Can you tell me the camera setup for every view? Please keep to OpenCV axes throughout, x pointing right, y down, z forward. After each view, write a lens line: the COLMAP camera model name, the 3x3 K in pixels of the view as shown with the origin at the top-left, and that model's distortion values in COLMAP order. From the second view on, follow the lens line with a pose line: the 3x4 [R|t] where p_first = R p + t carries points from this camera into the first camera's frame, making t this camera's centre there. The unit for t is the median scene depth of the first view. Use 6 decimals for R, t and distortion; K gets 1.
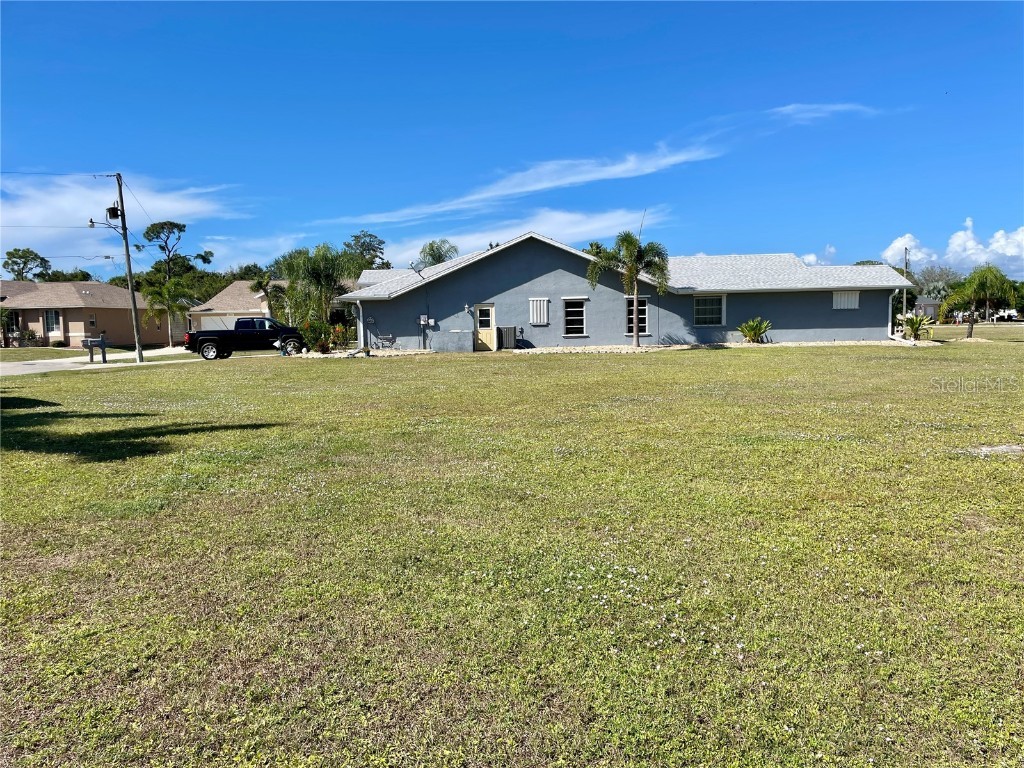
lens RADIAL K [[783.5, 0, 517.0], [0, 783.5, 384.8], [0, 0, 1]] dist [0.093836, -0.055530]
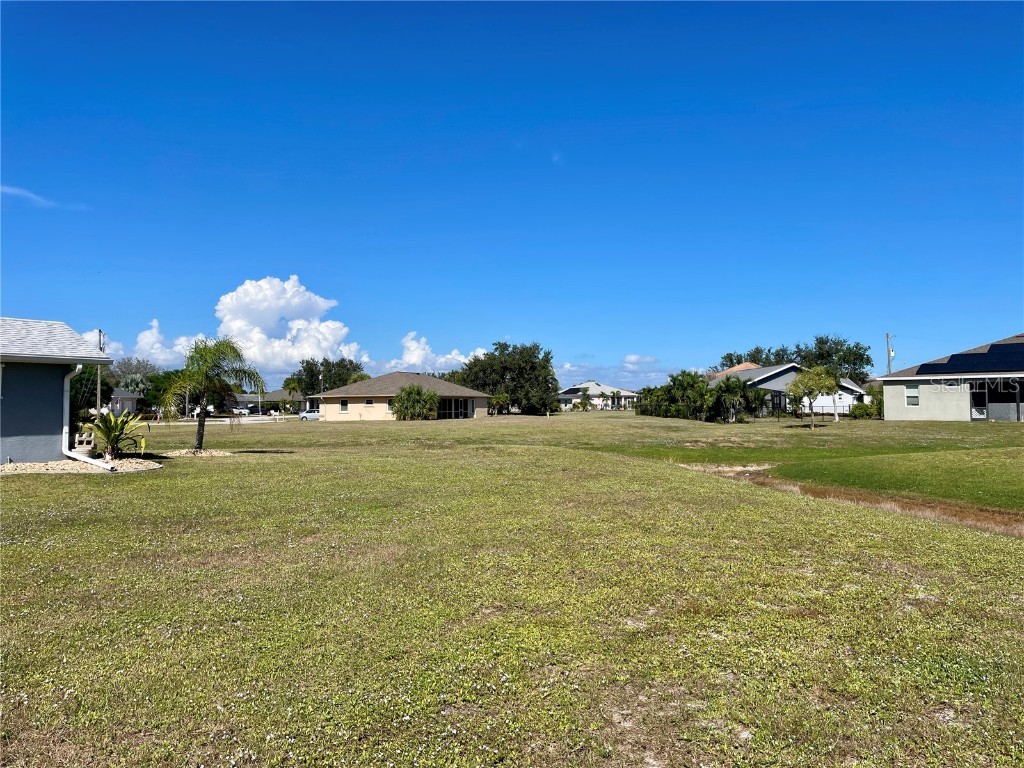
lens RADIAL K [[783.5, 0, 510.4], [0, 783.5, 373.9], [0, 0, 1]] dist [0.093836, -0.055530]
pose [[0.602816, 0.048108, 0.796429, 0.183117], [0.056044, 0.993162, -0.102411, -0.034740], [-0.795910, 0.106370, 0.595998, 0.370203]]
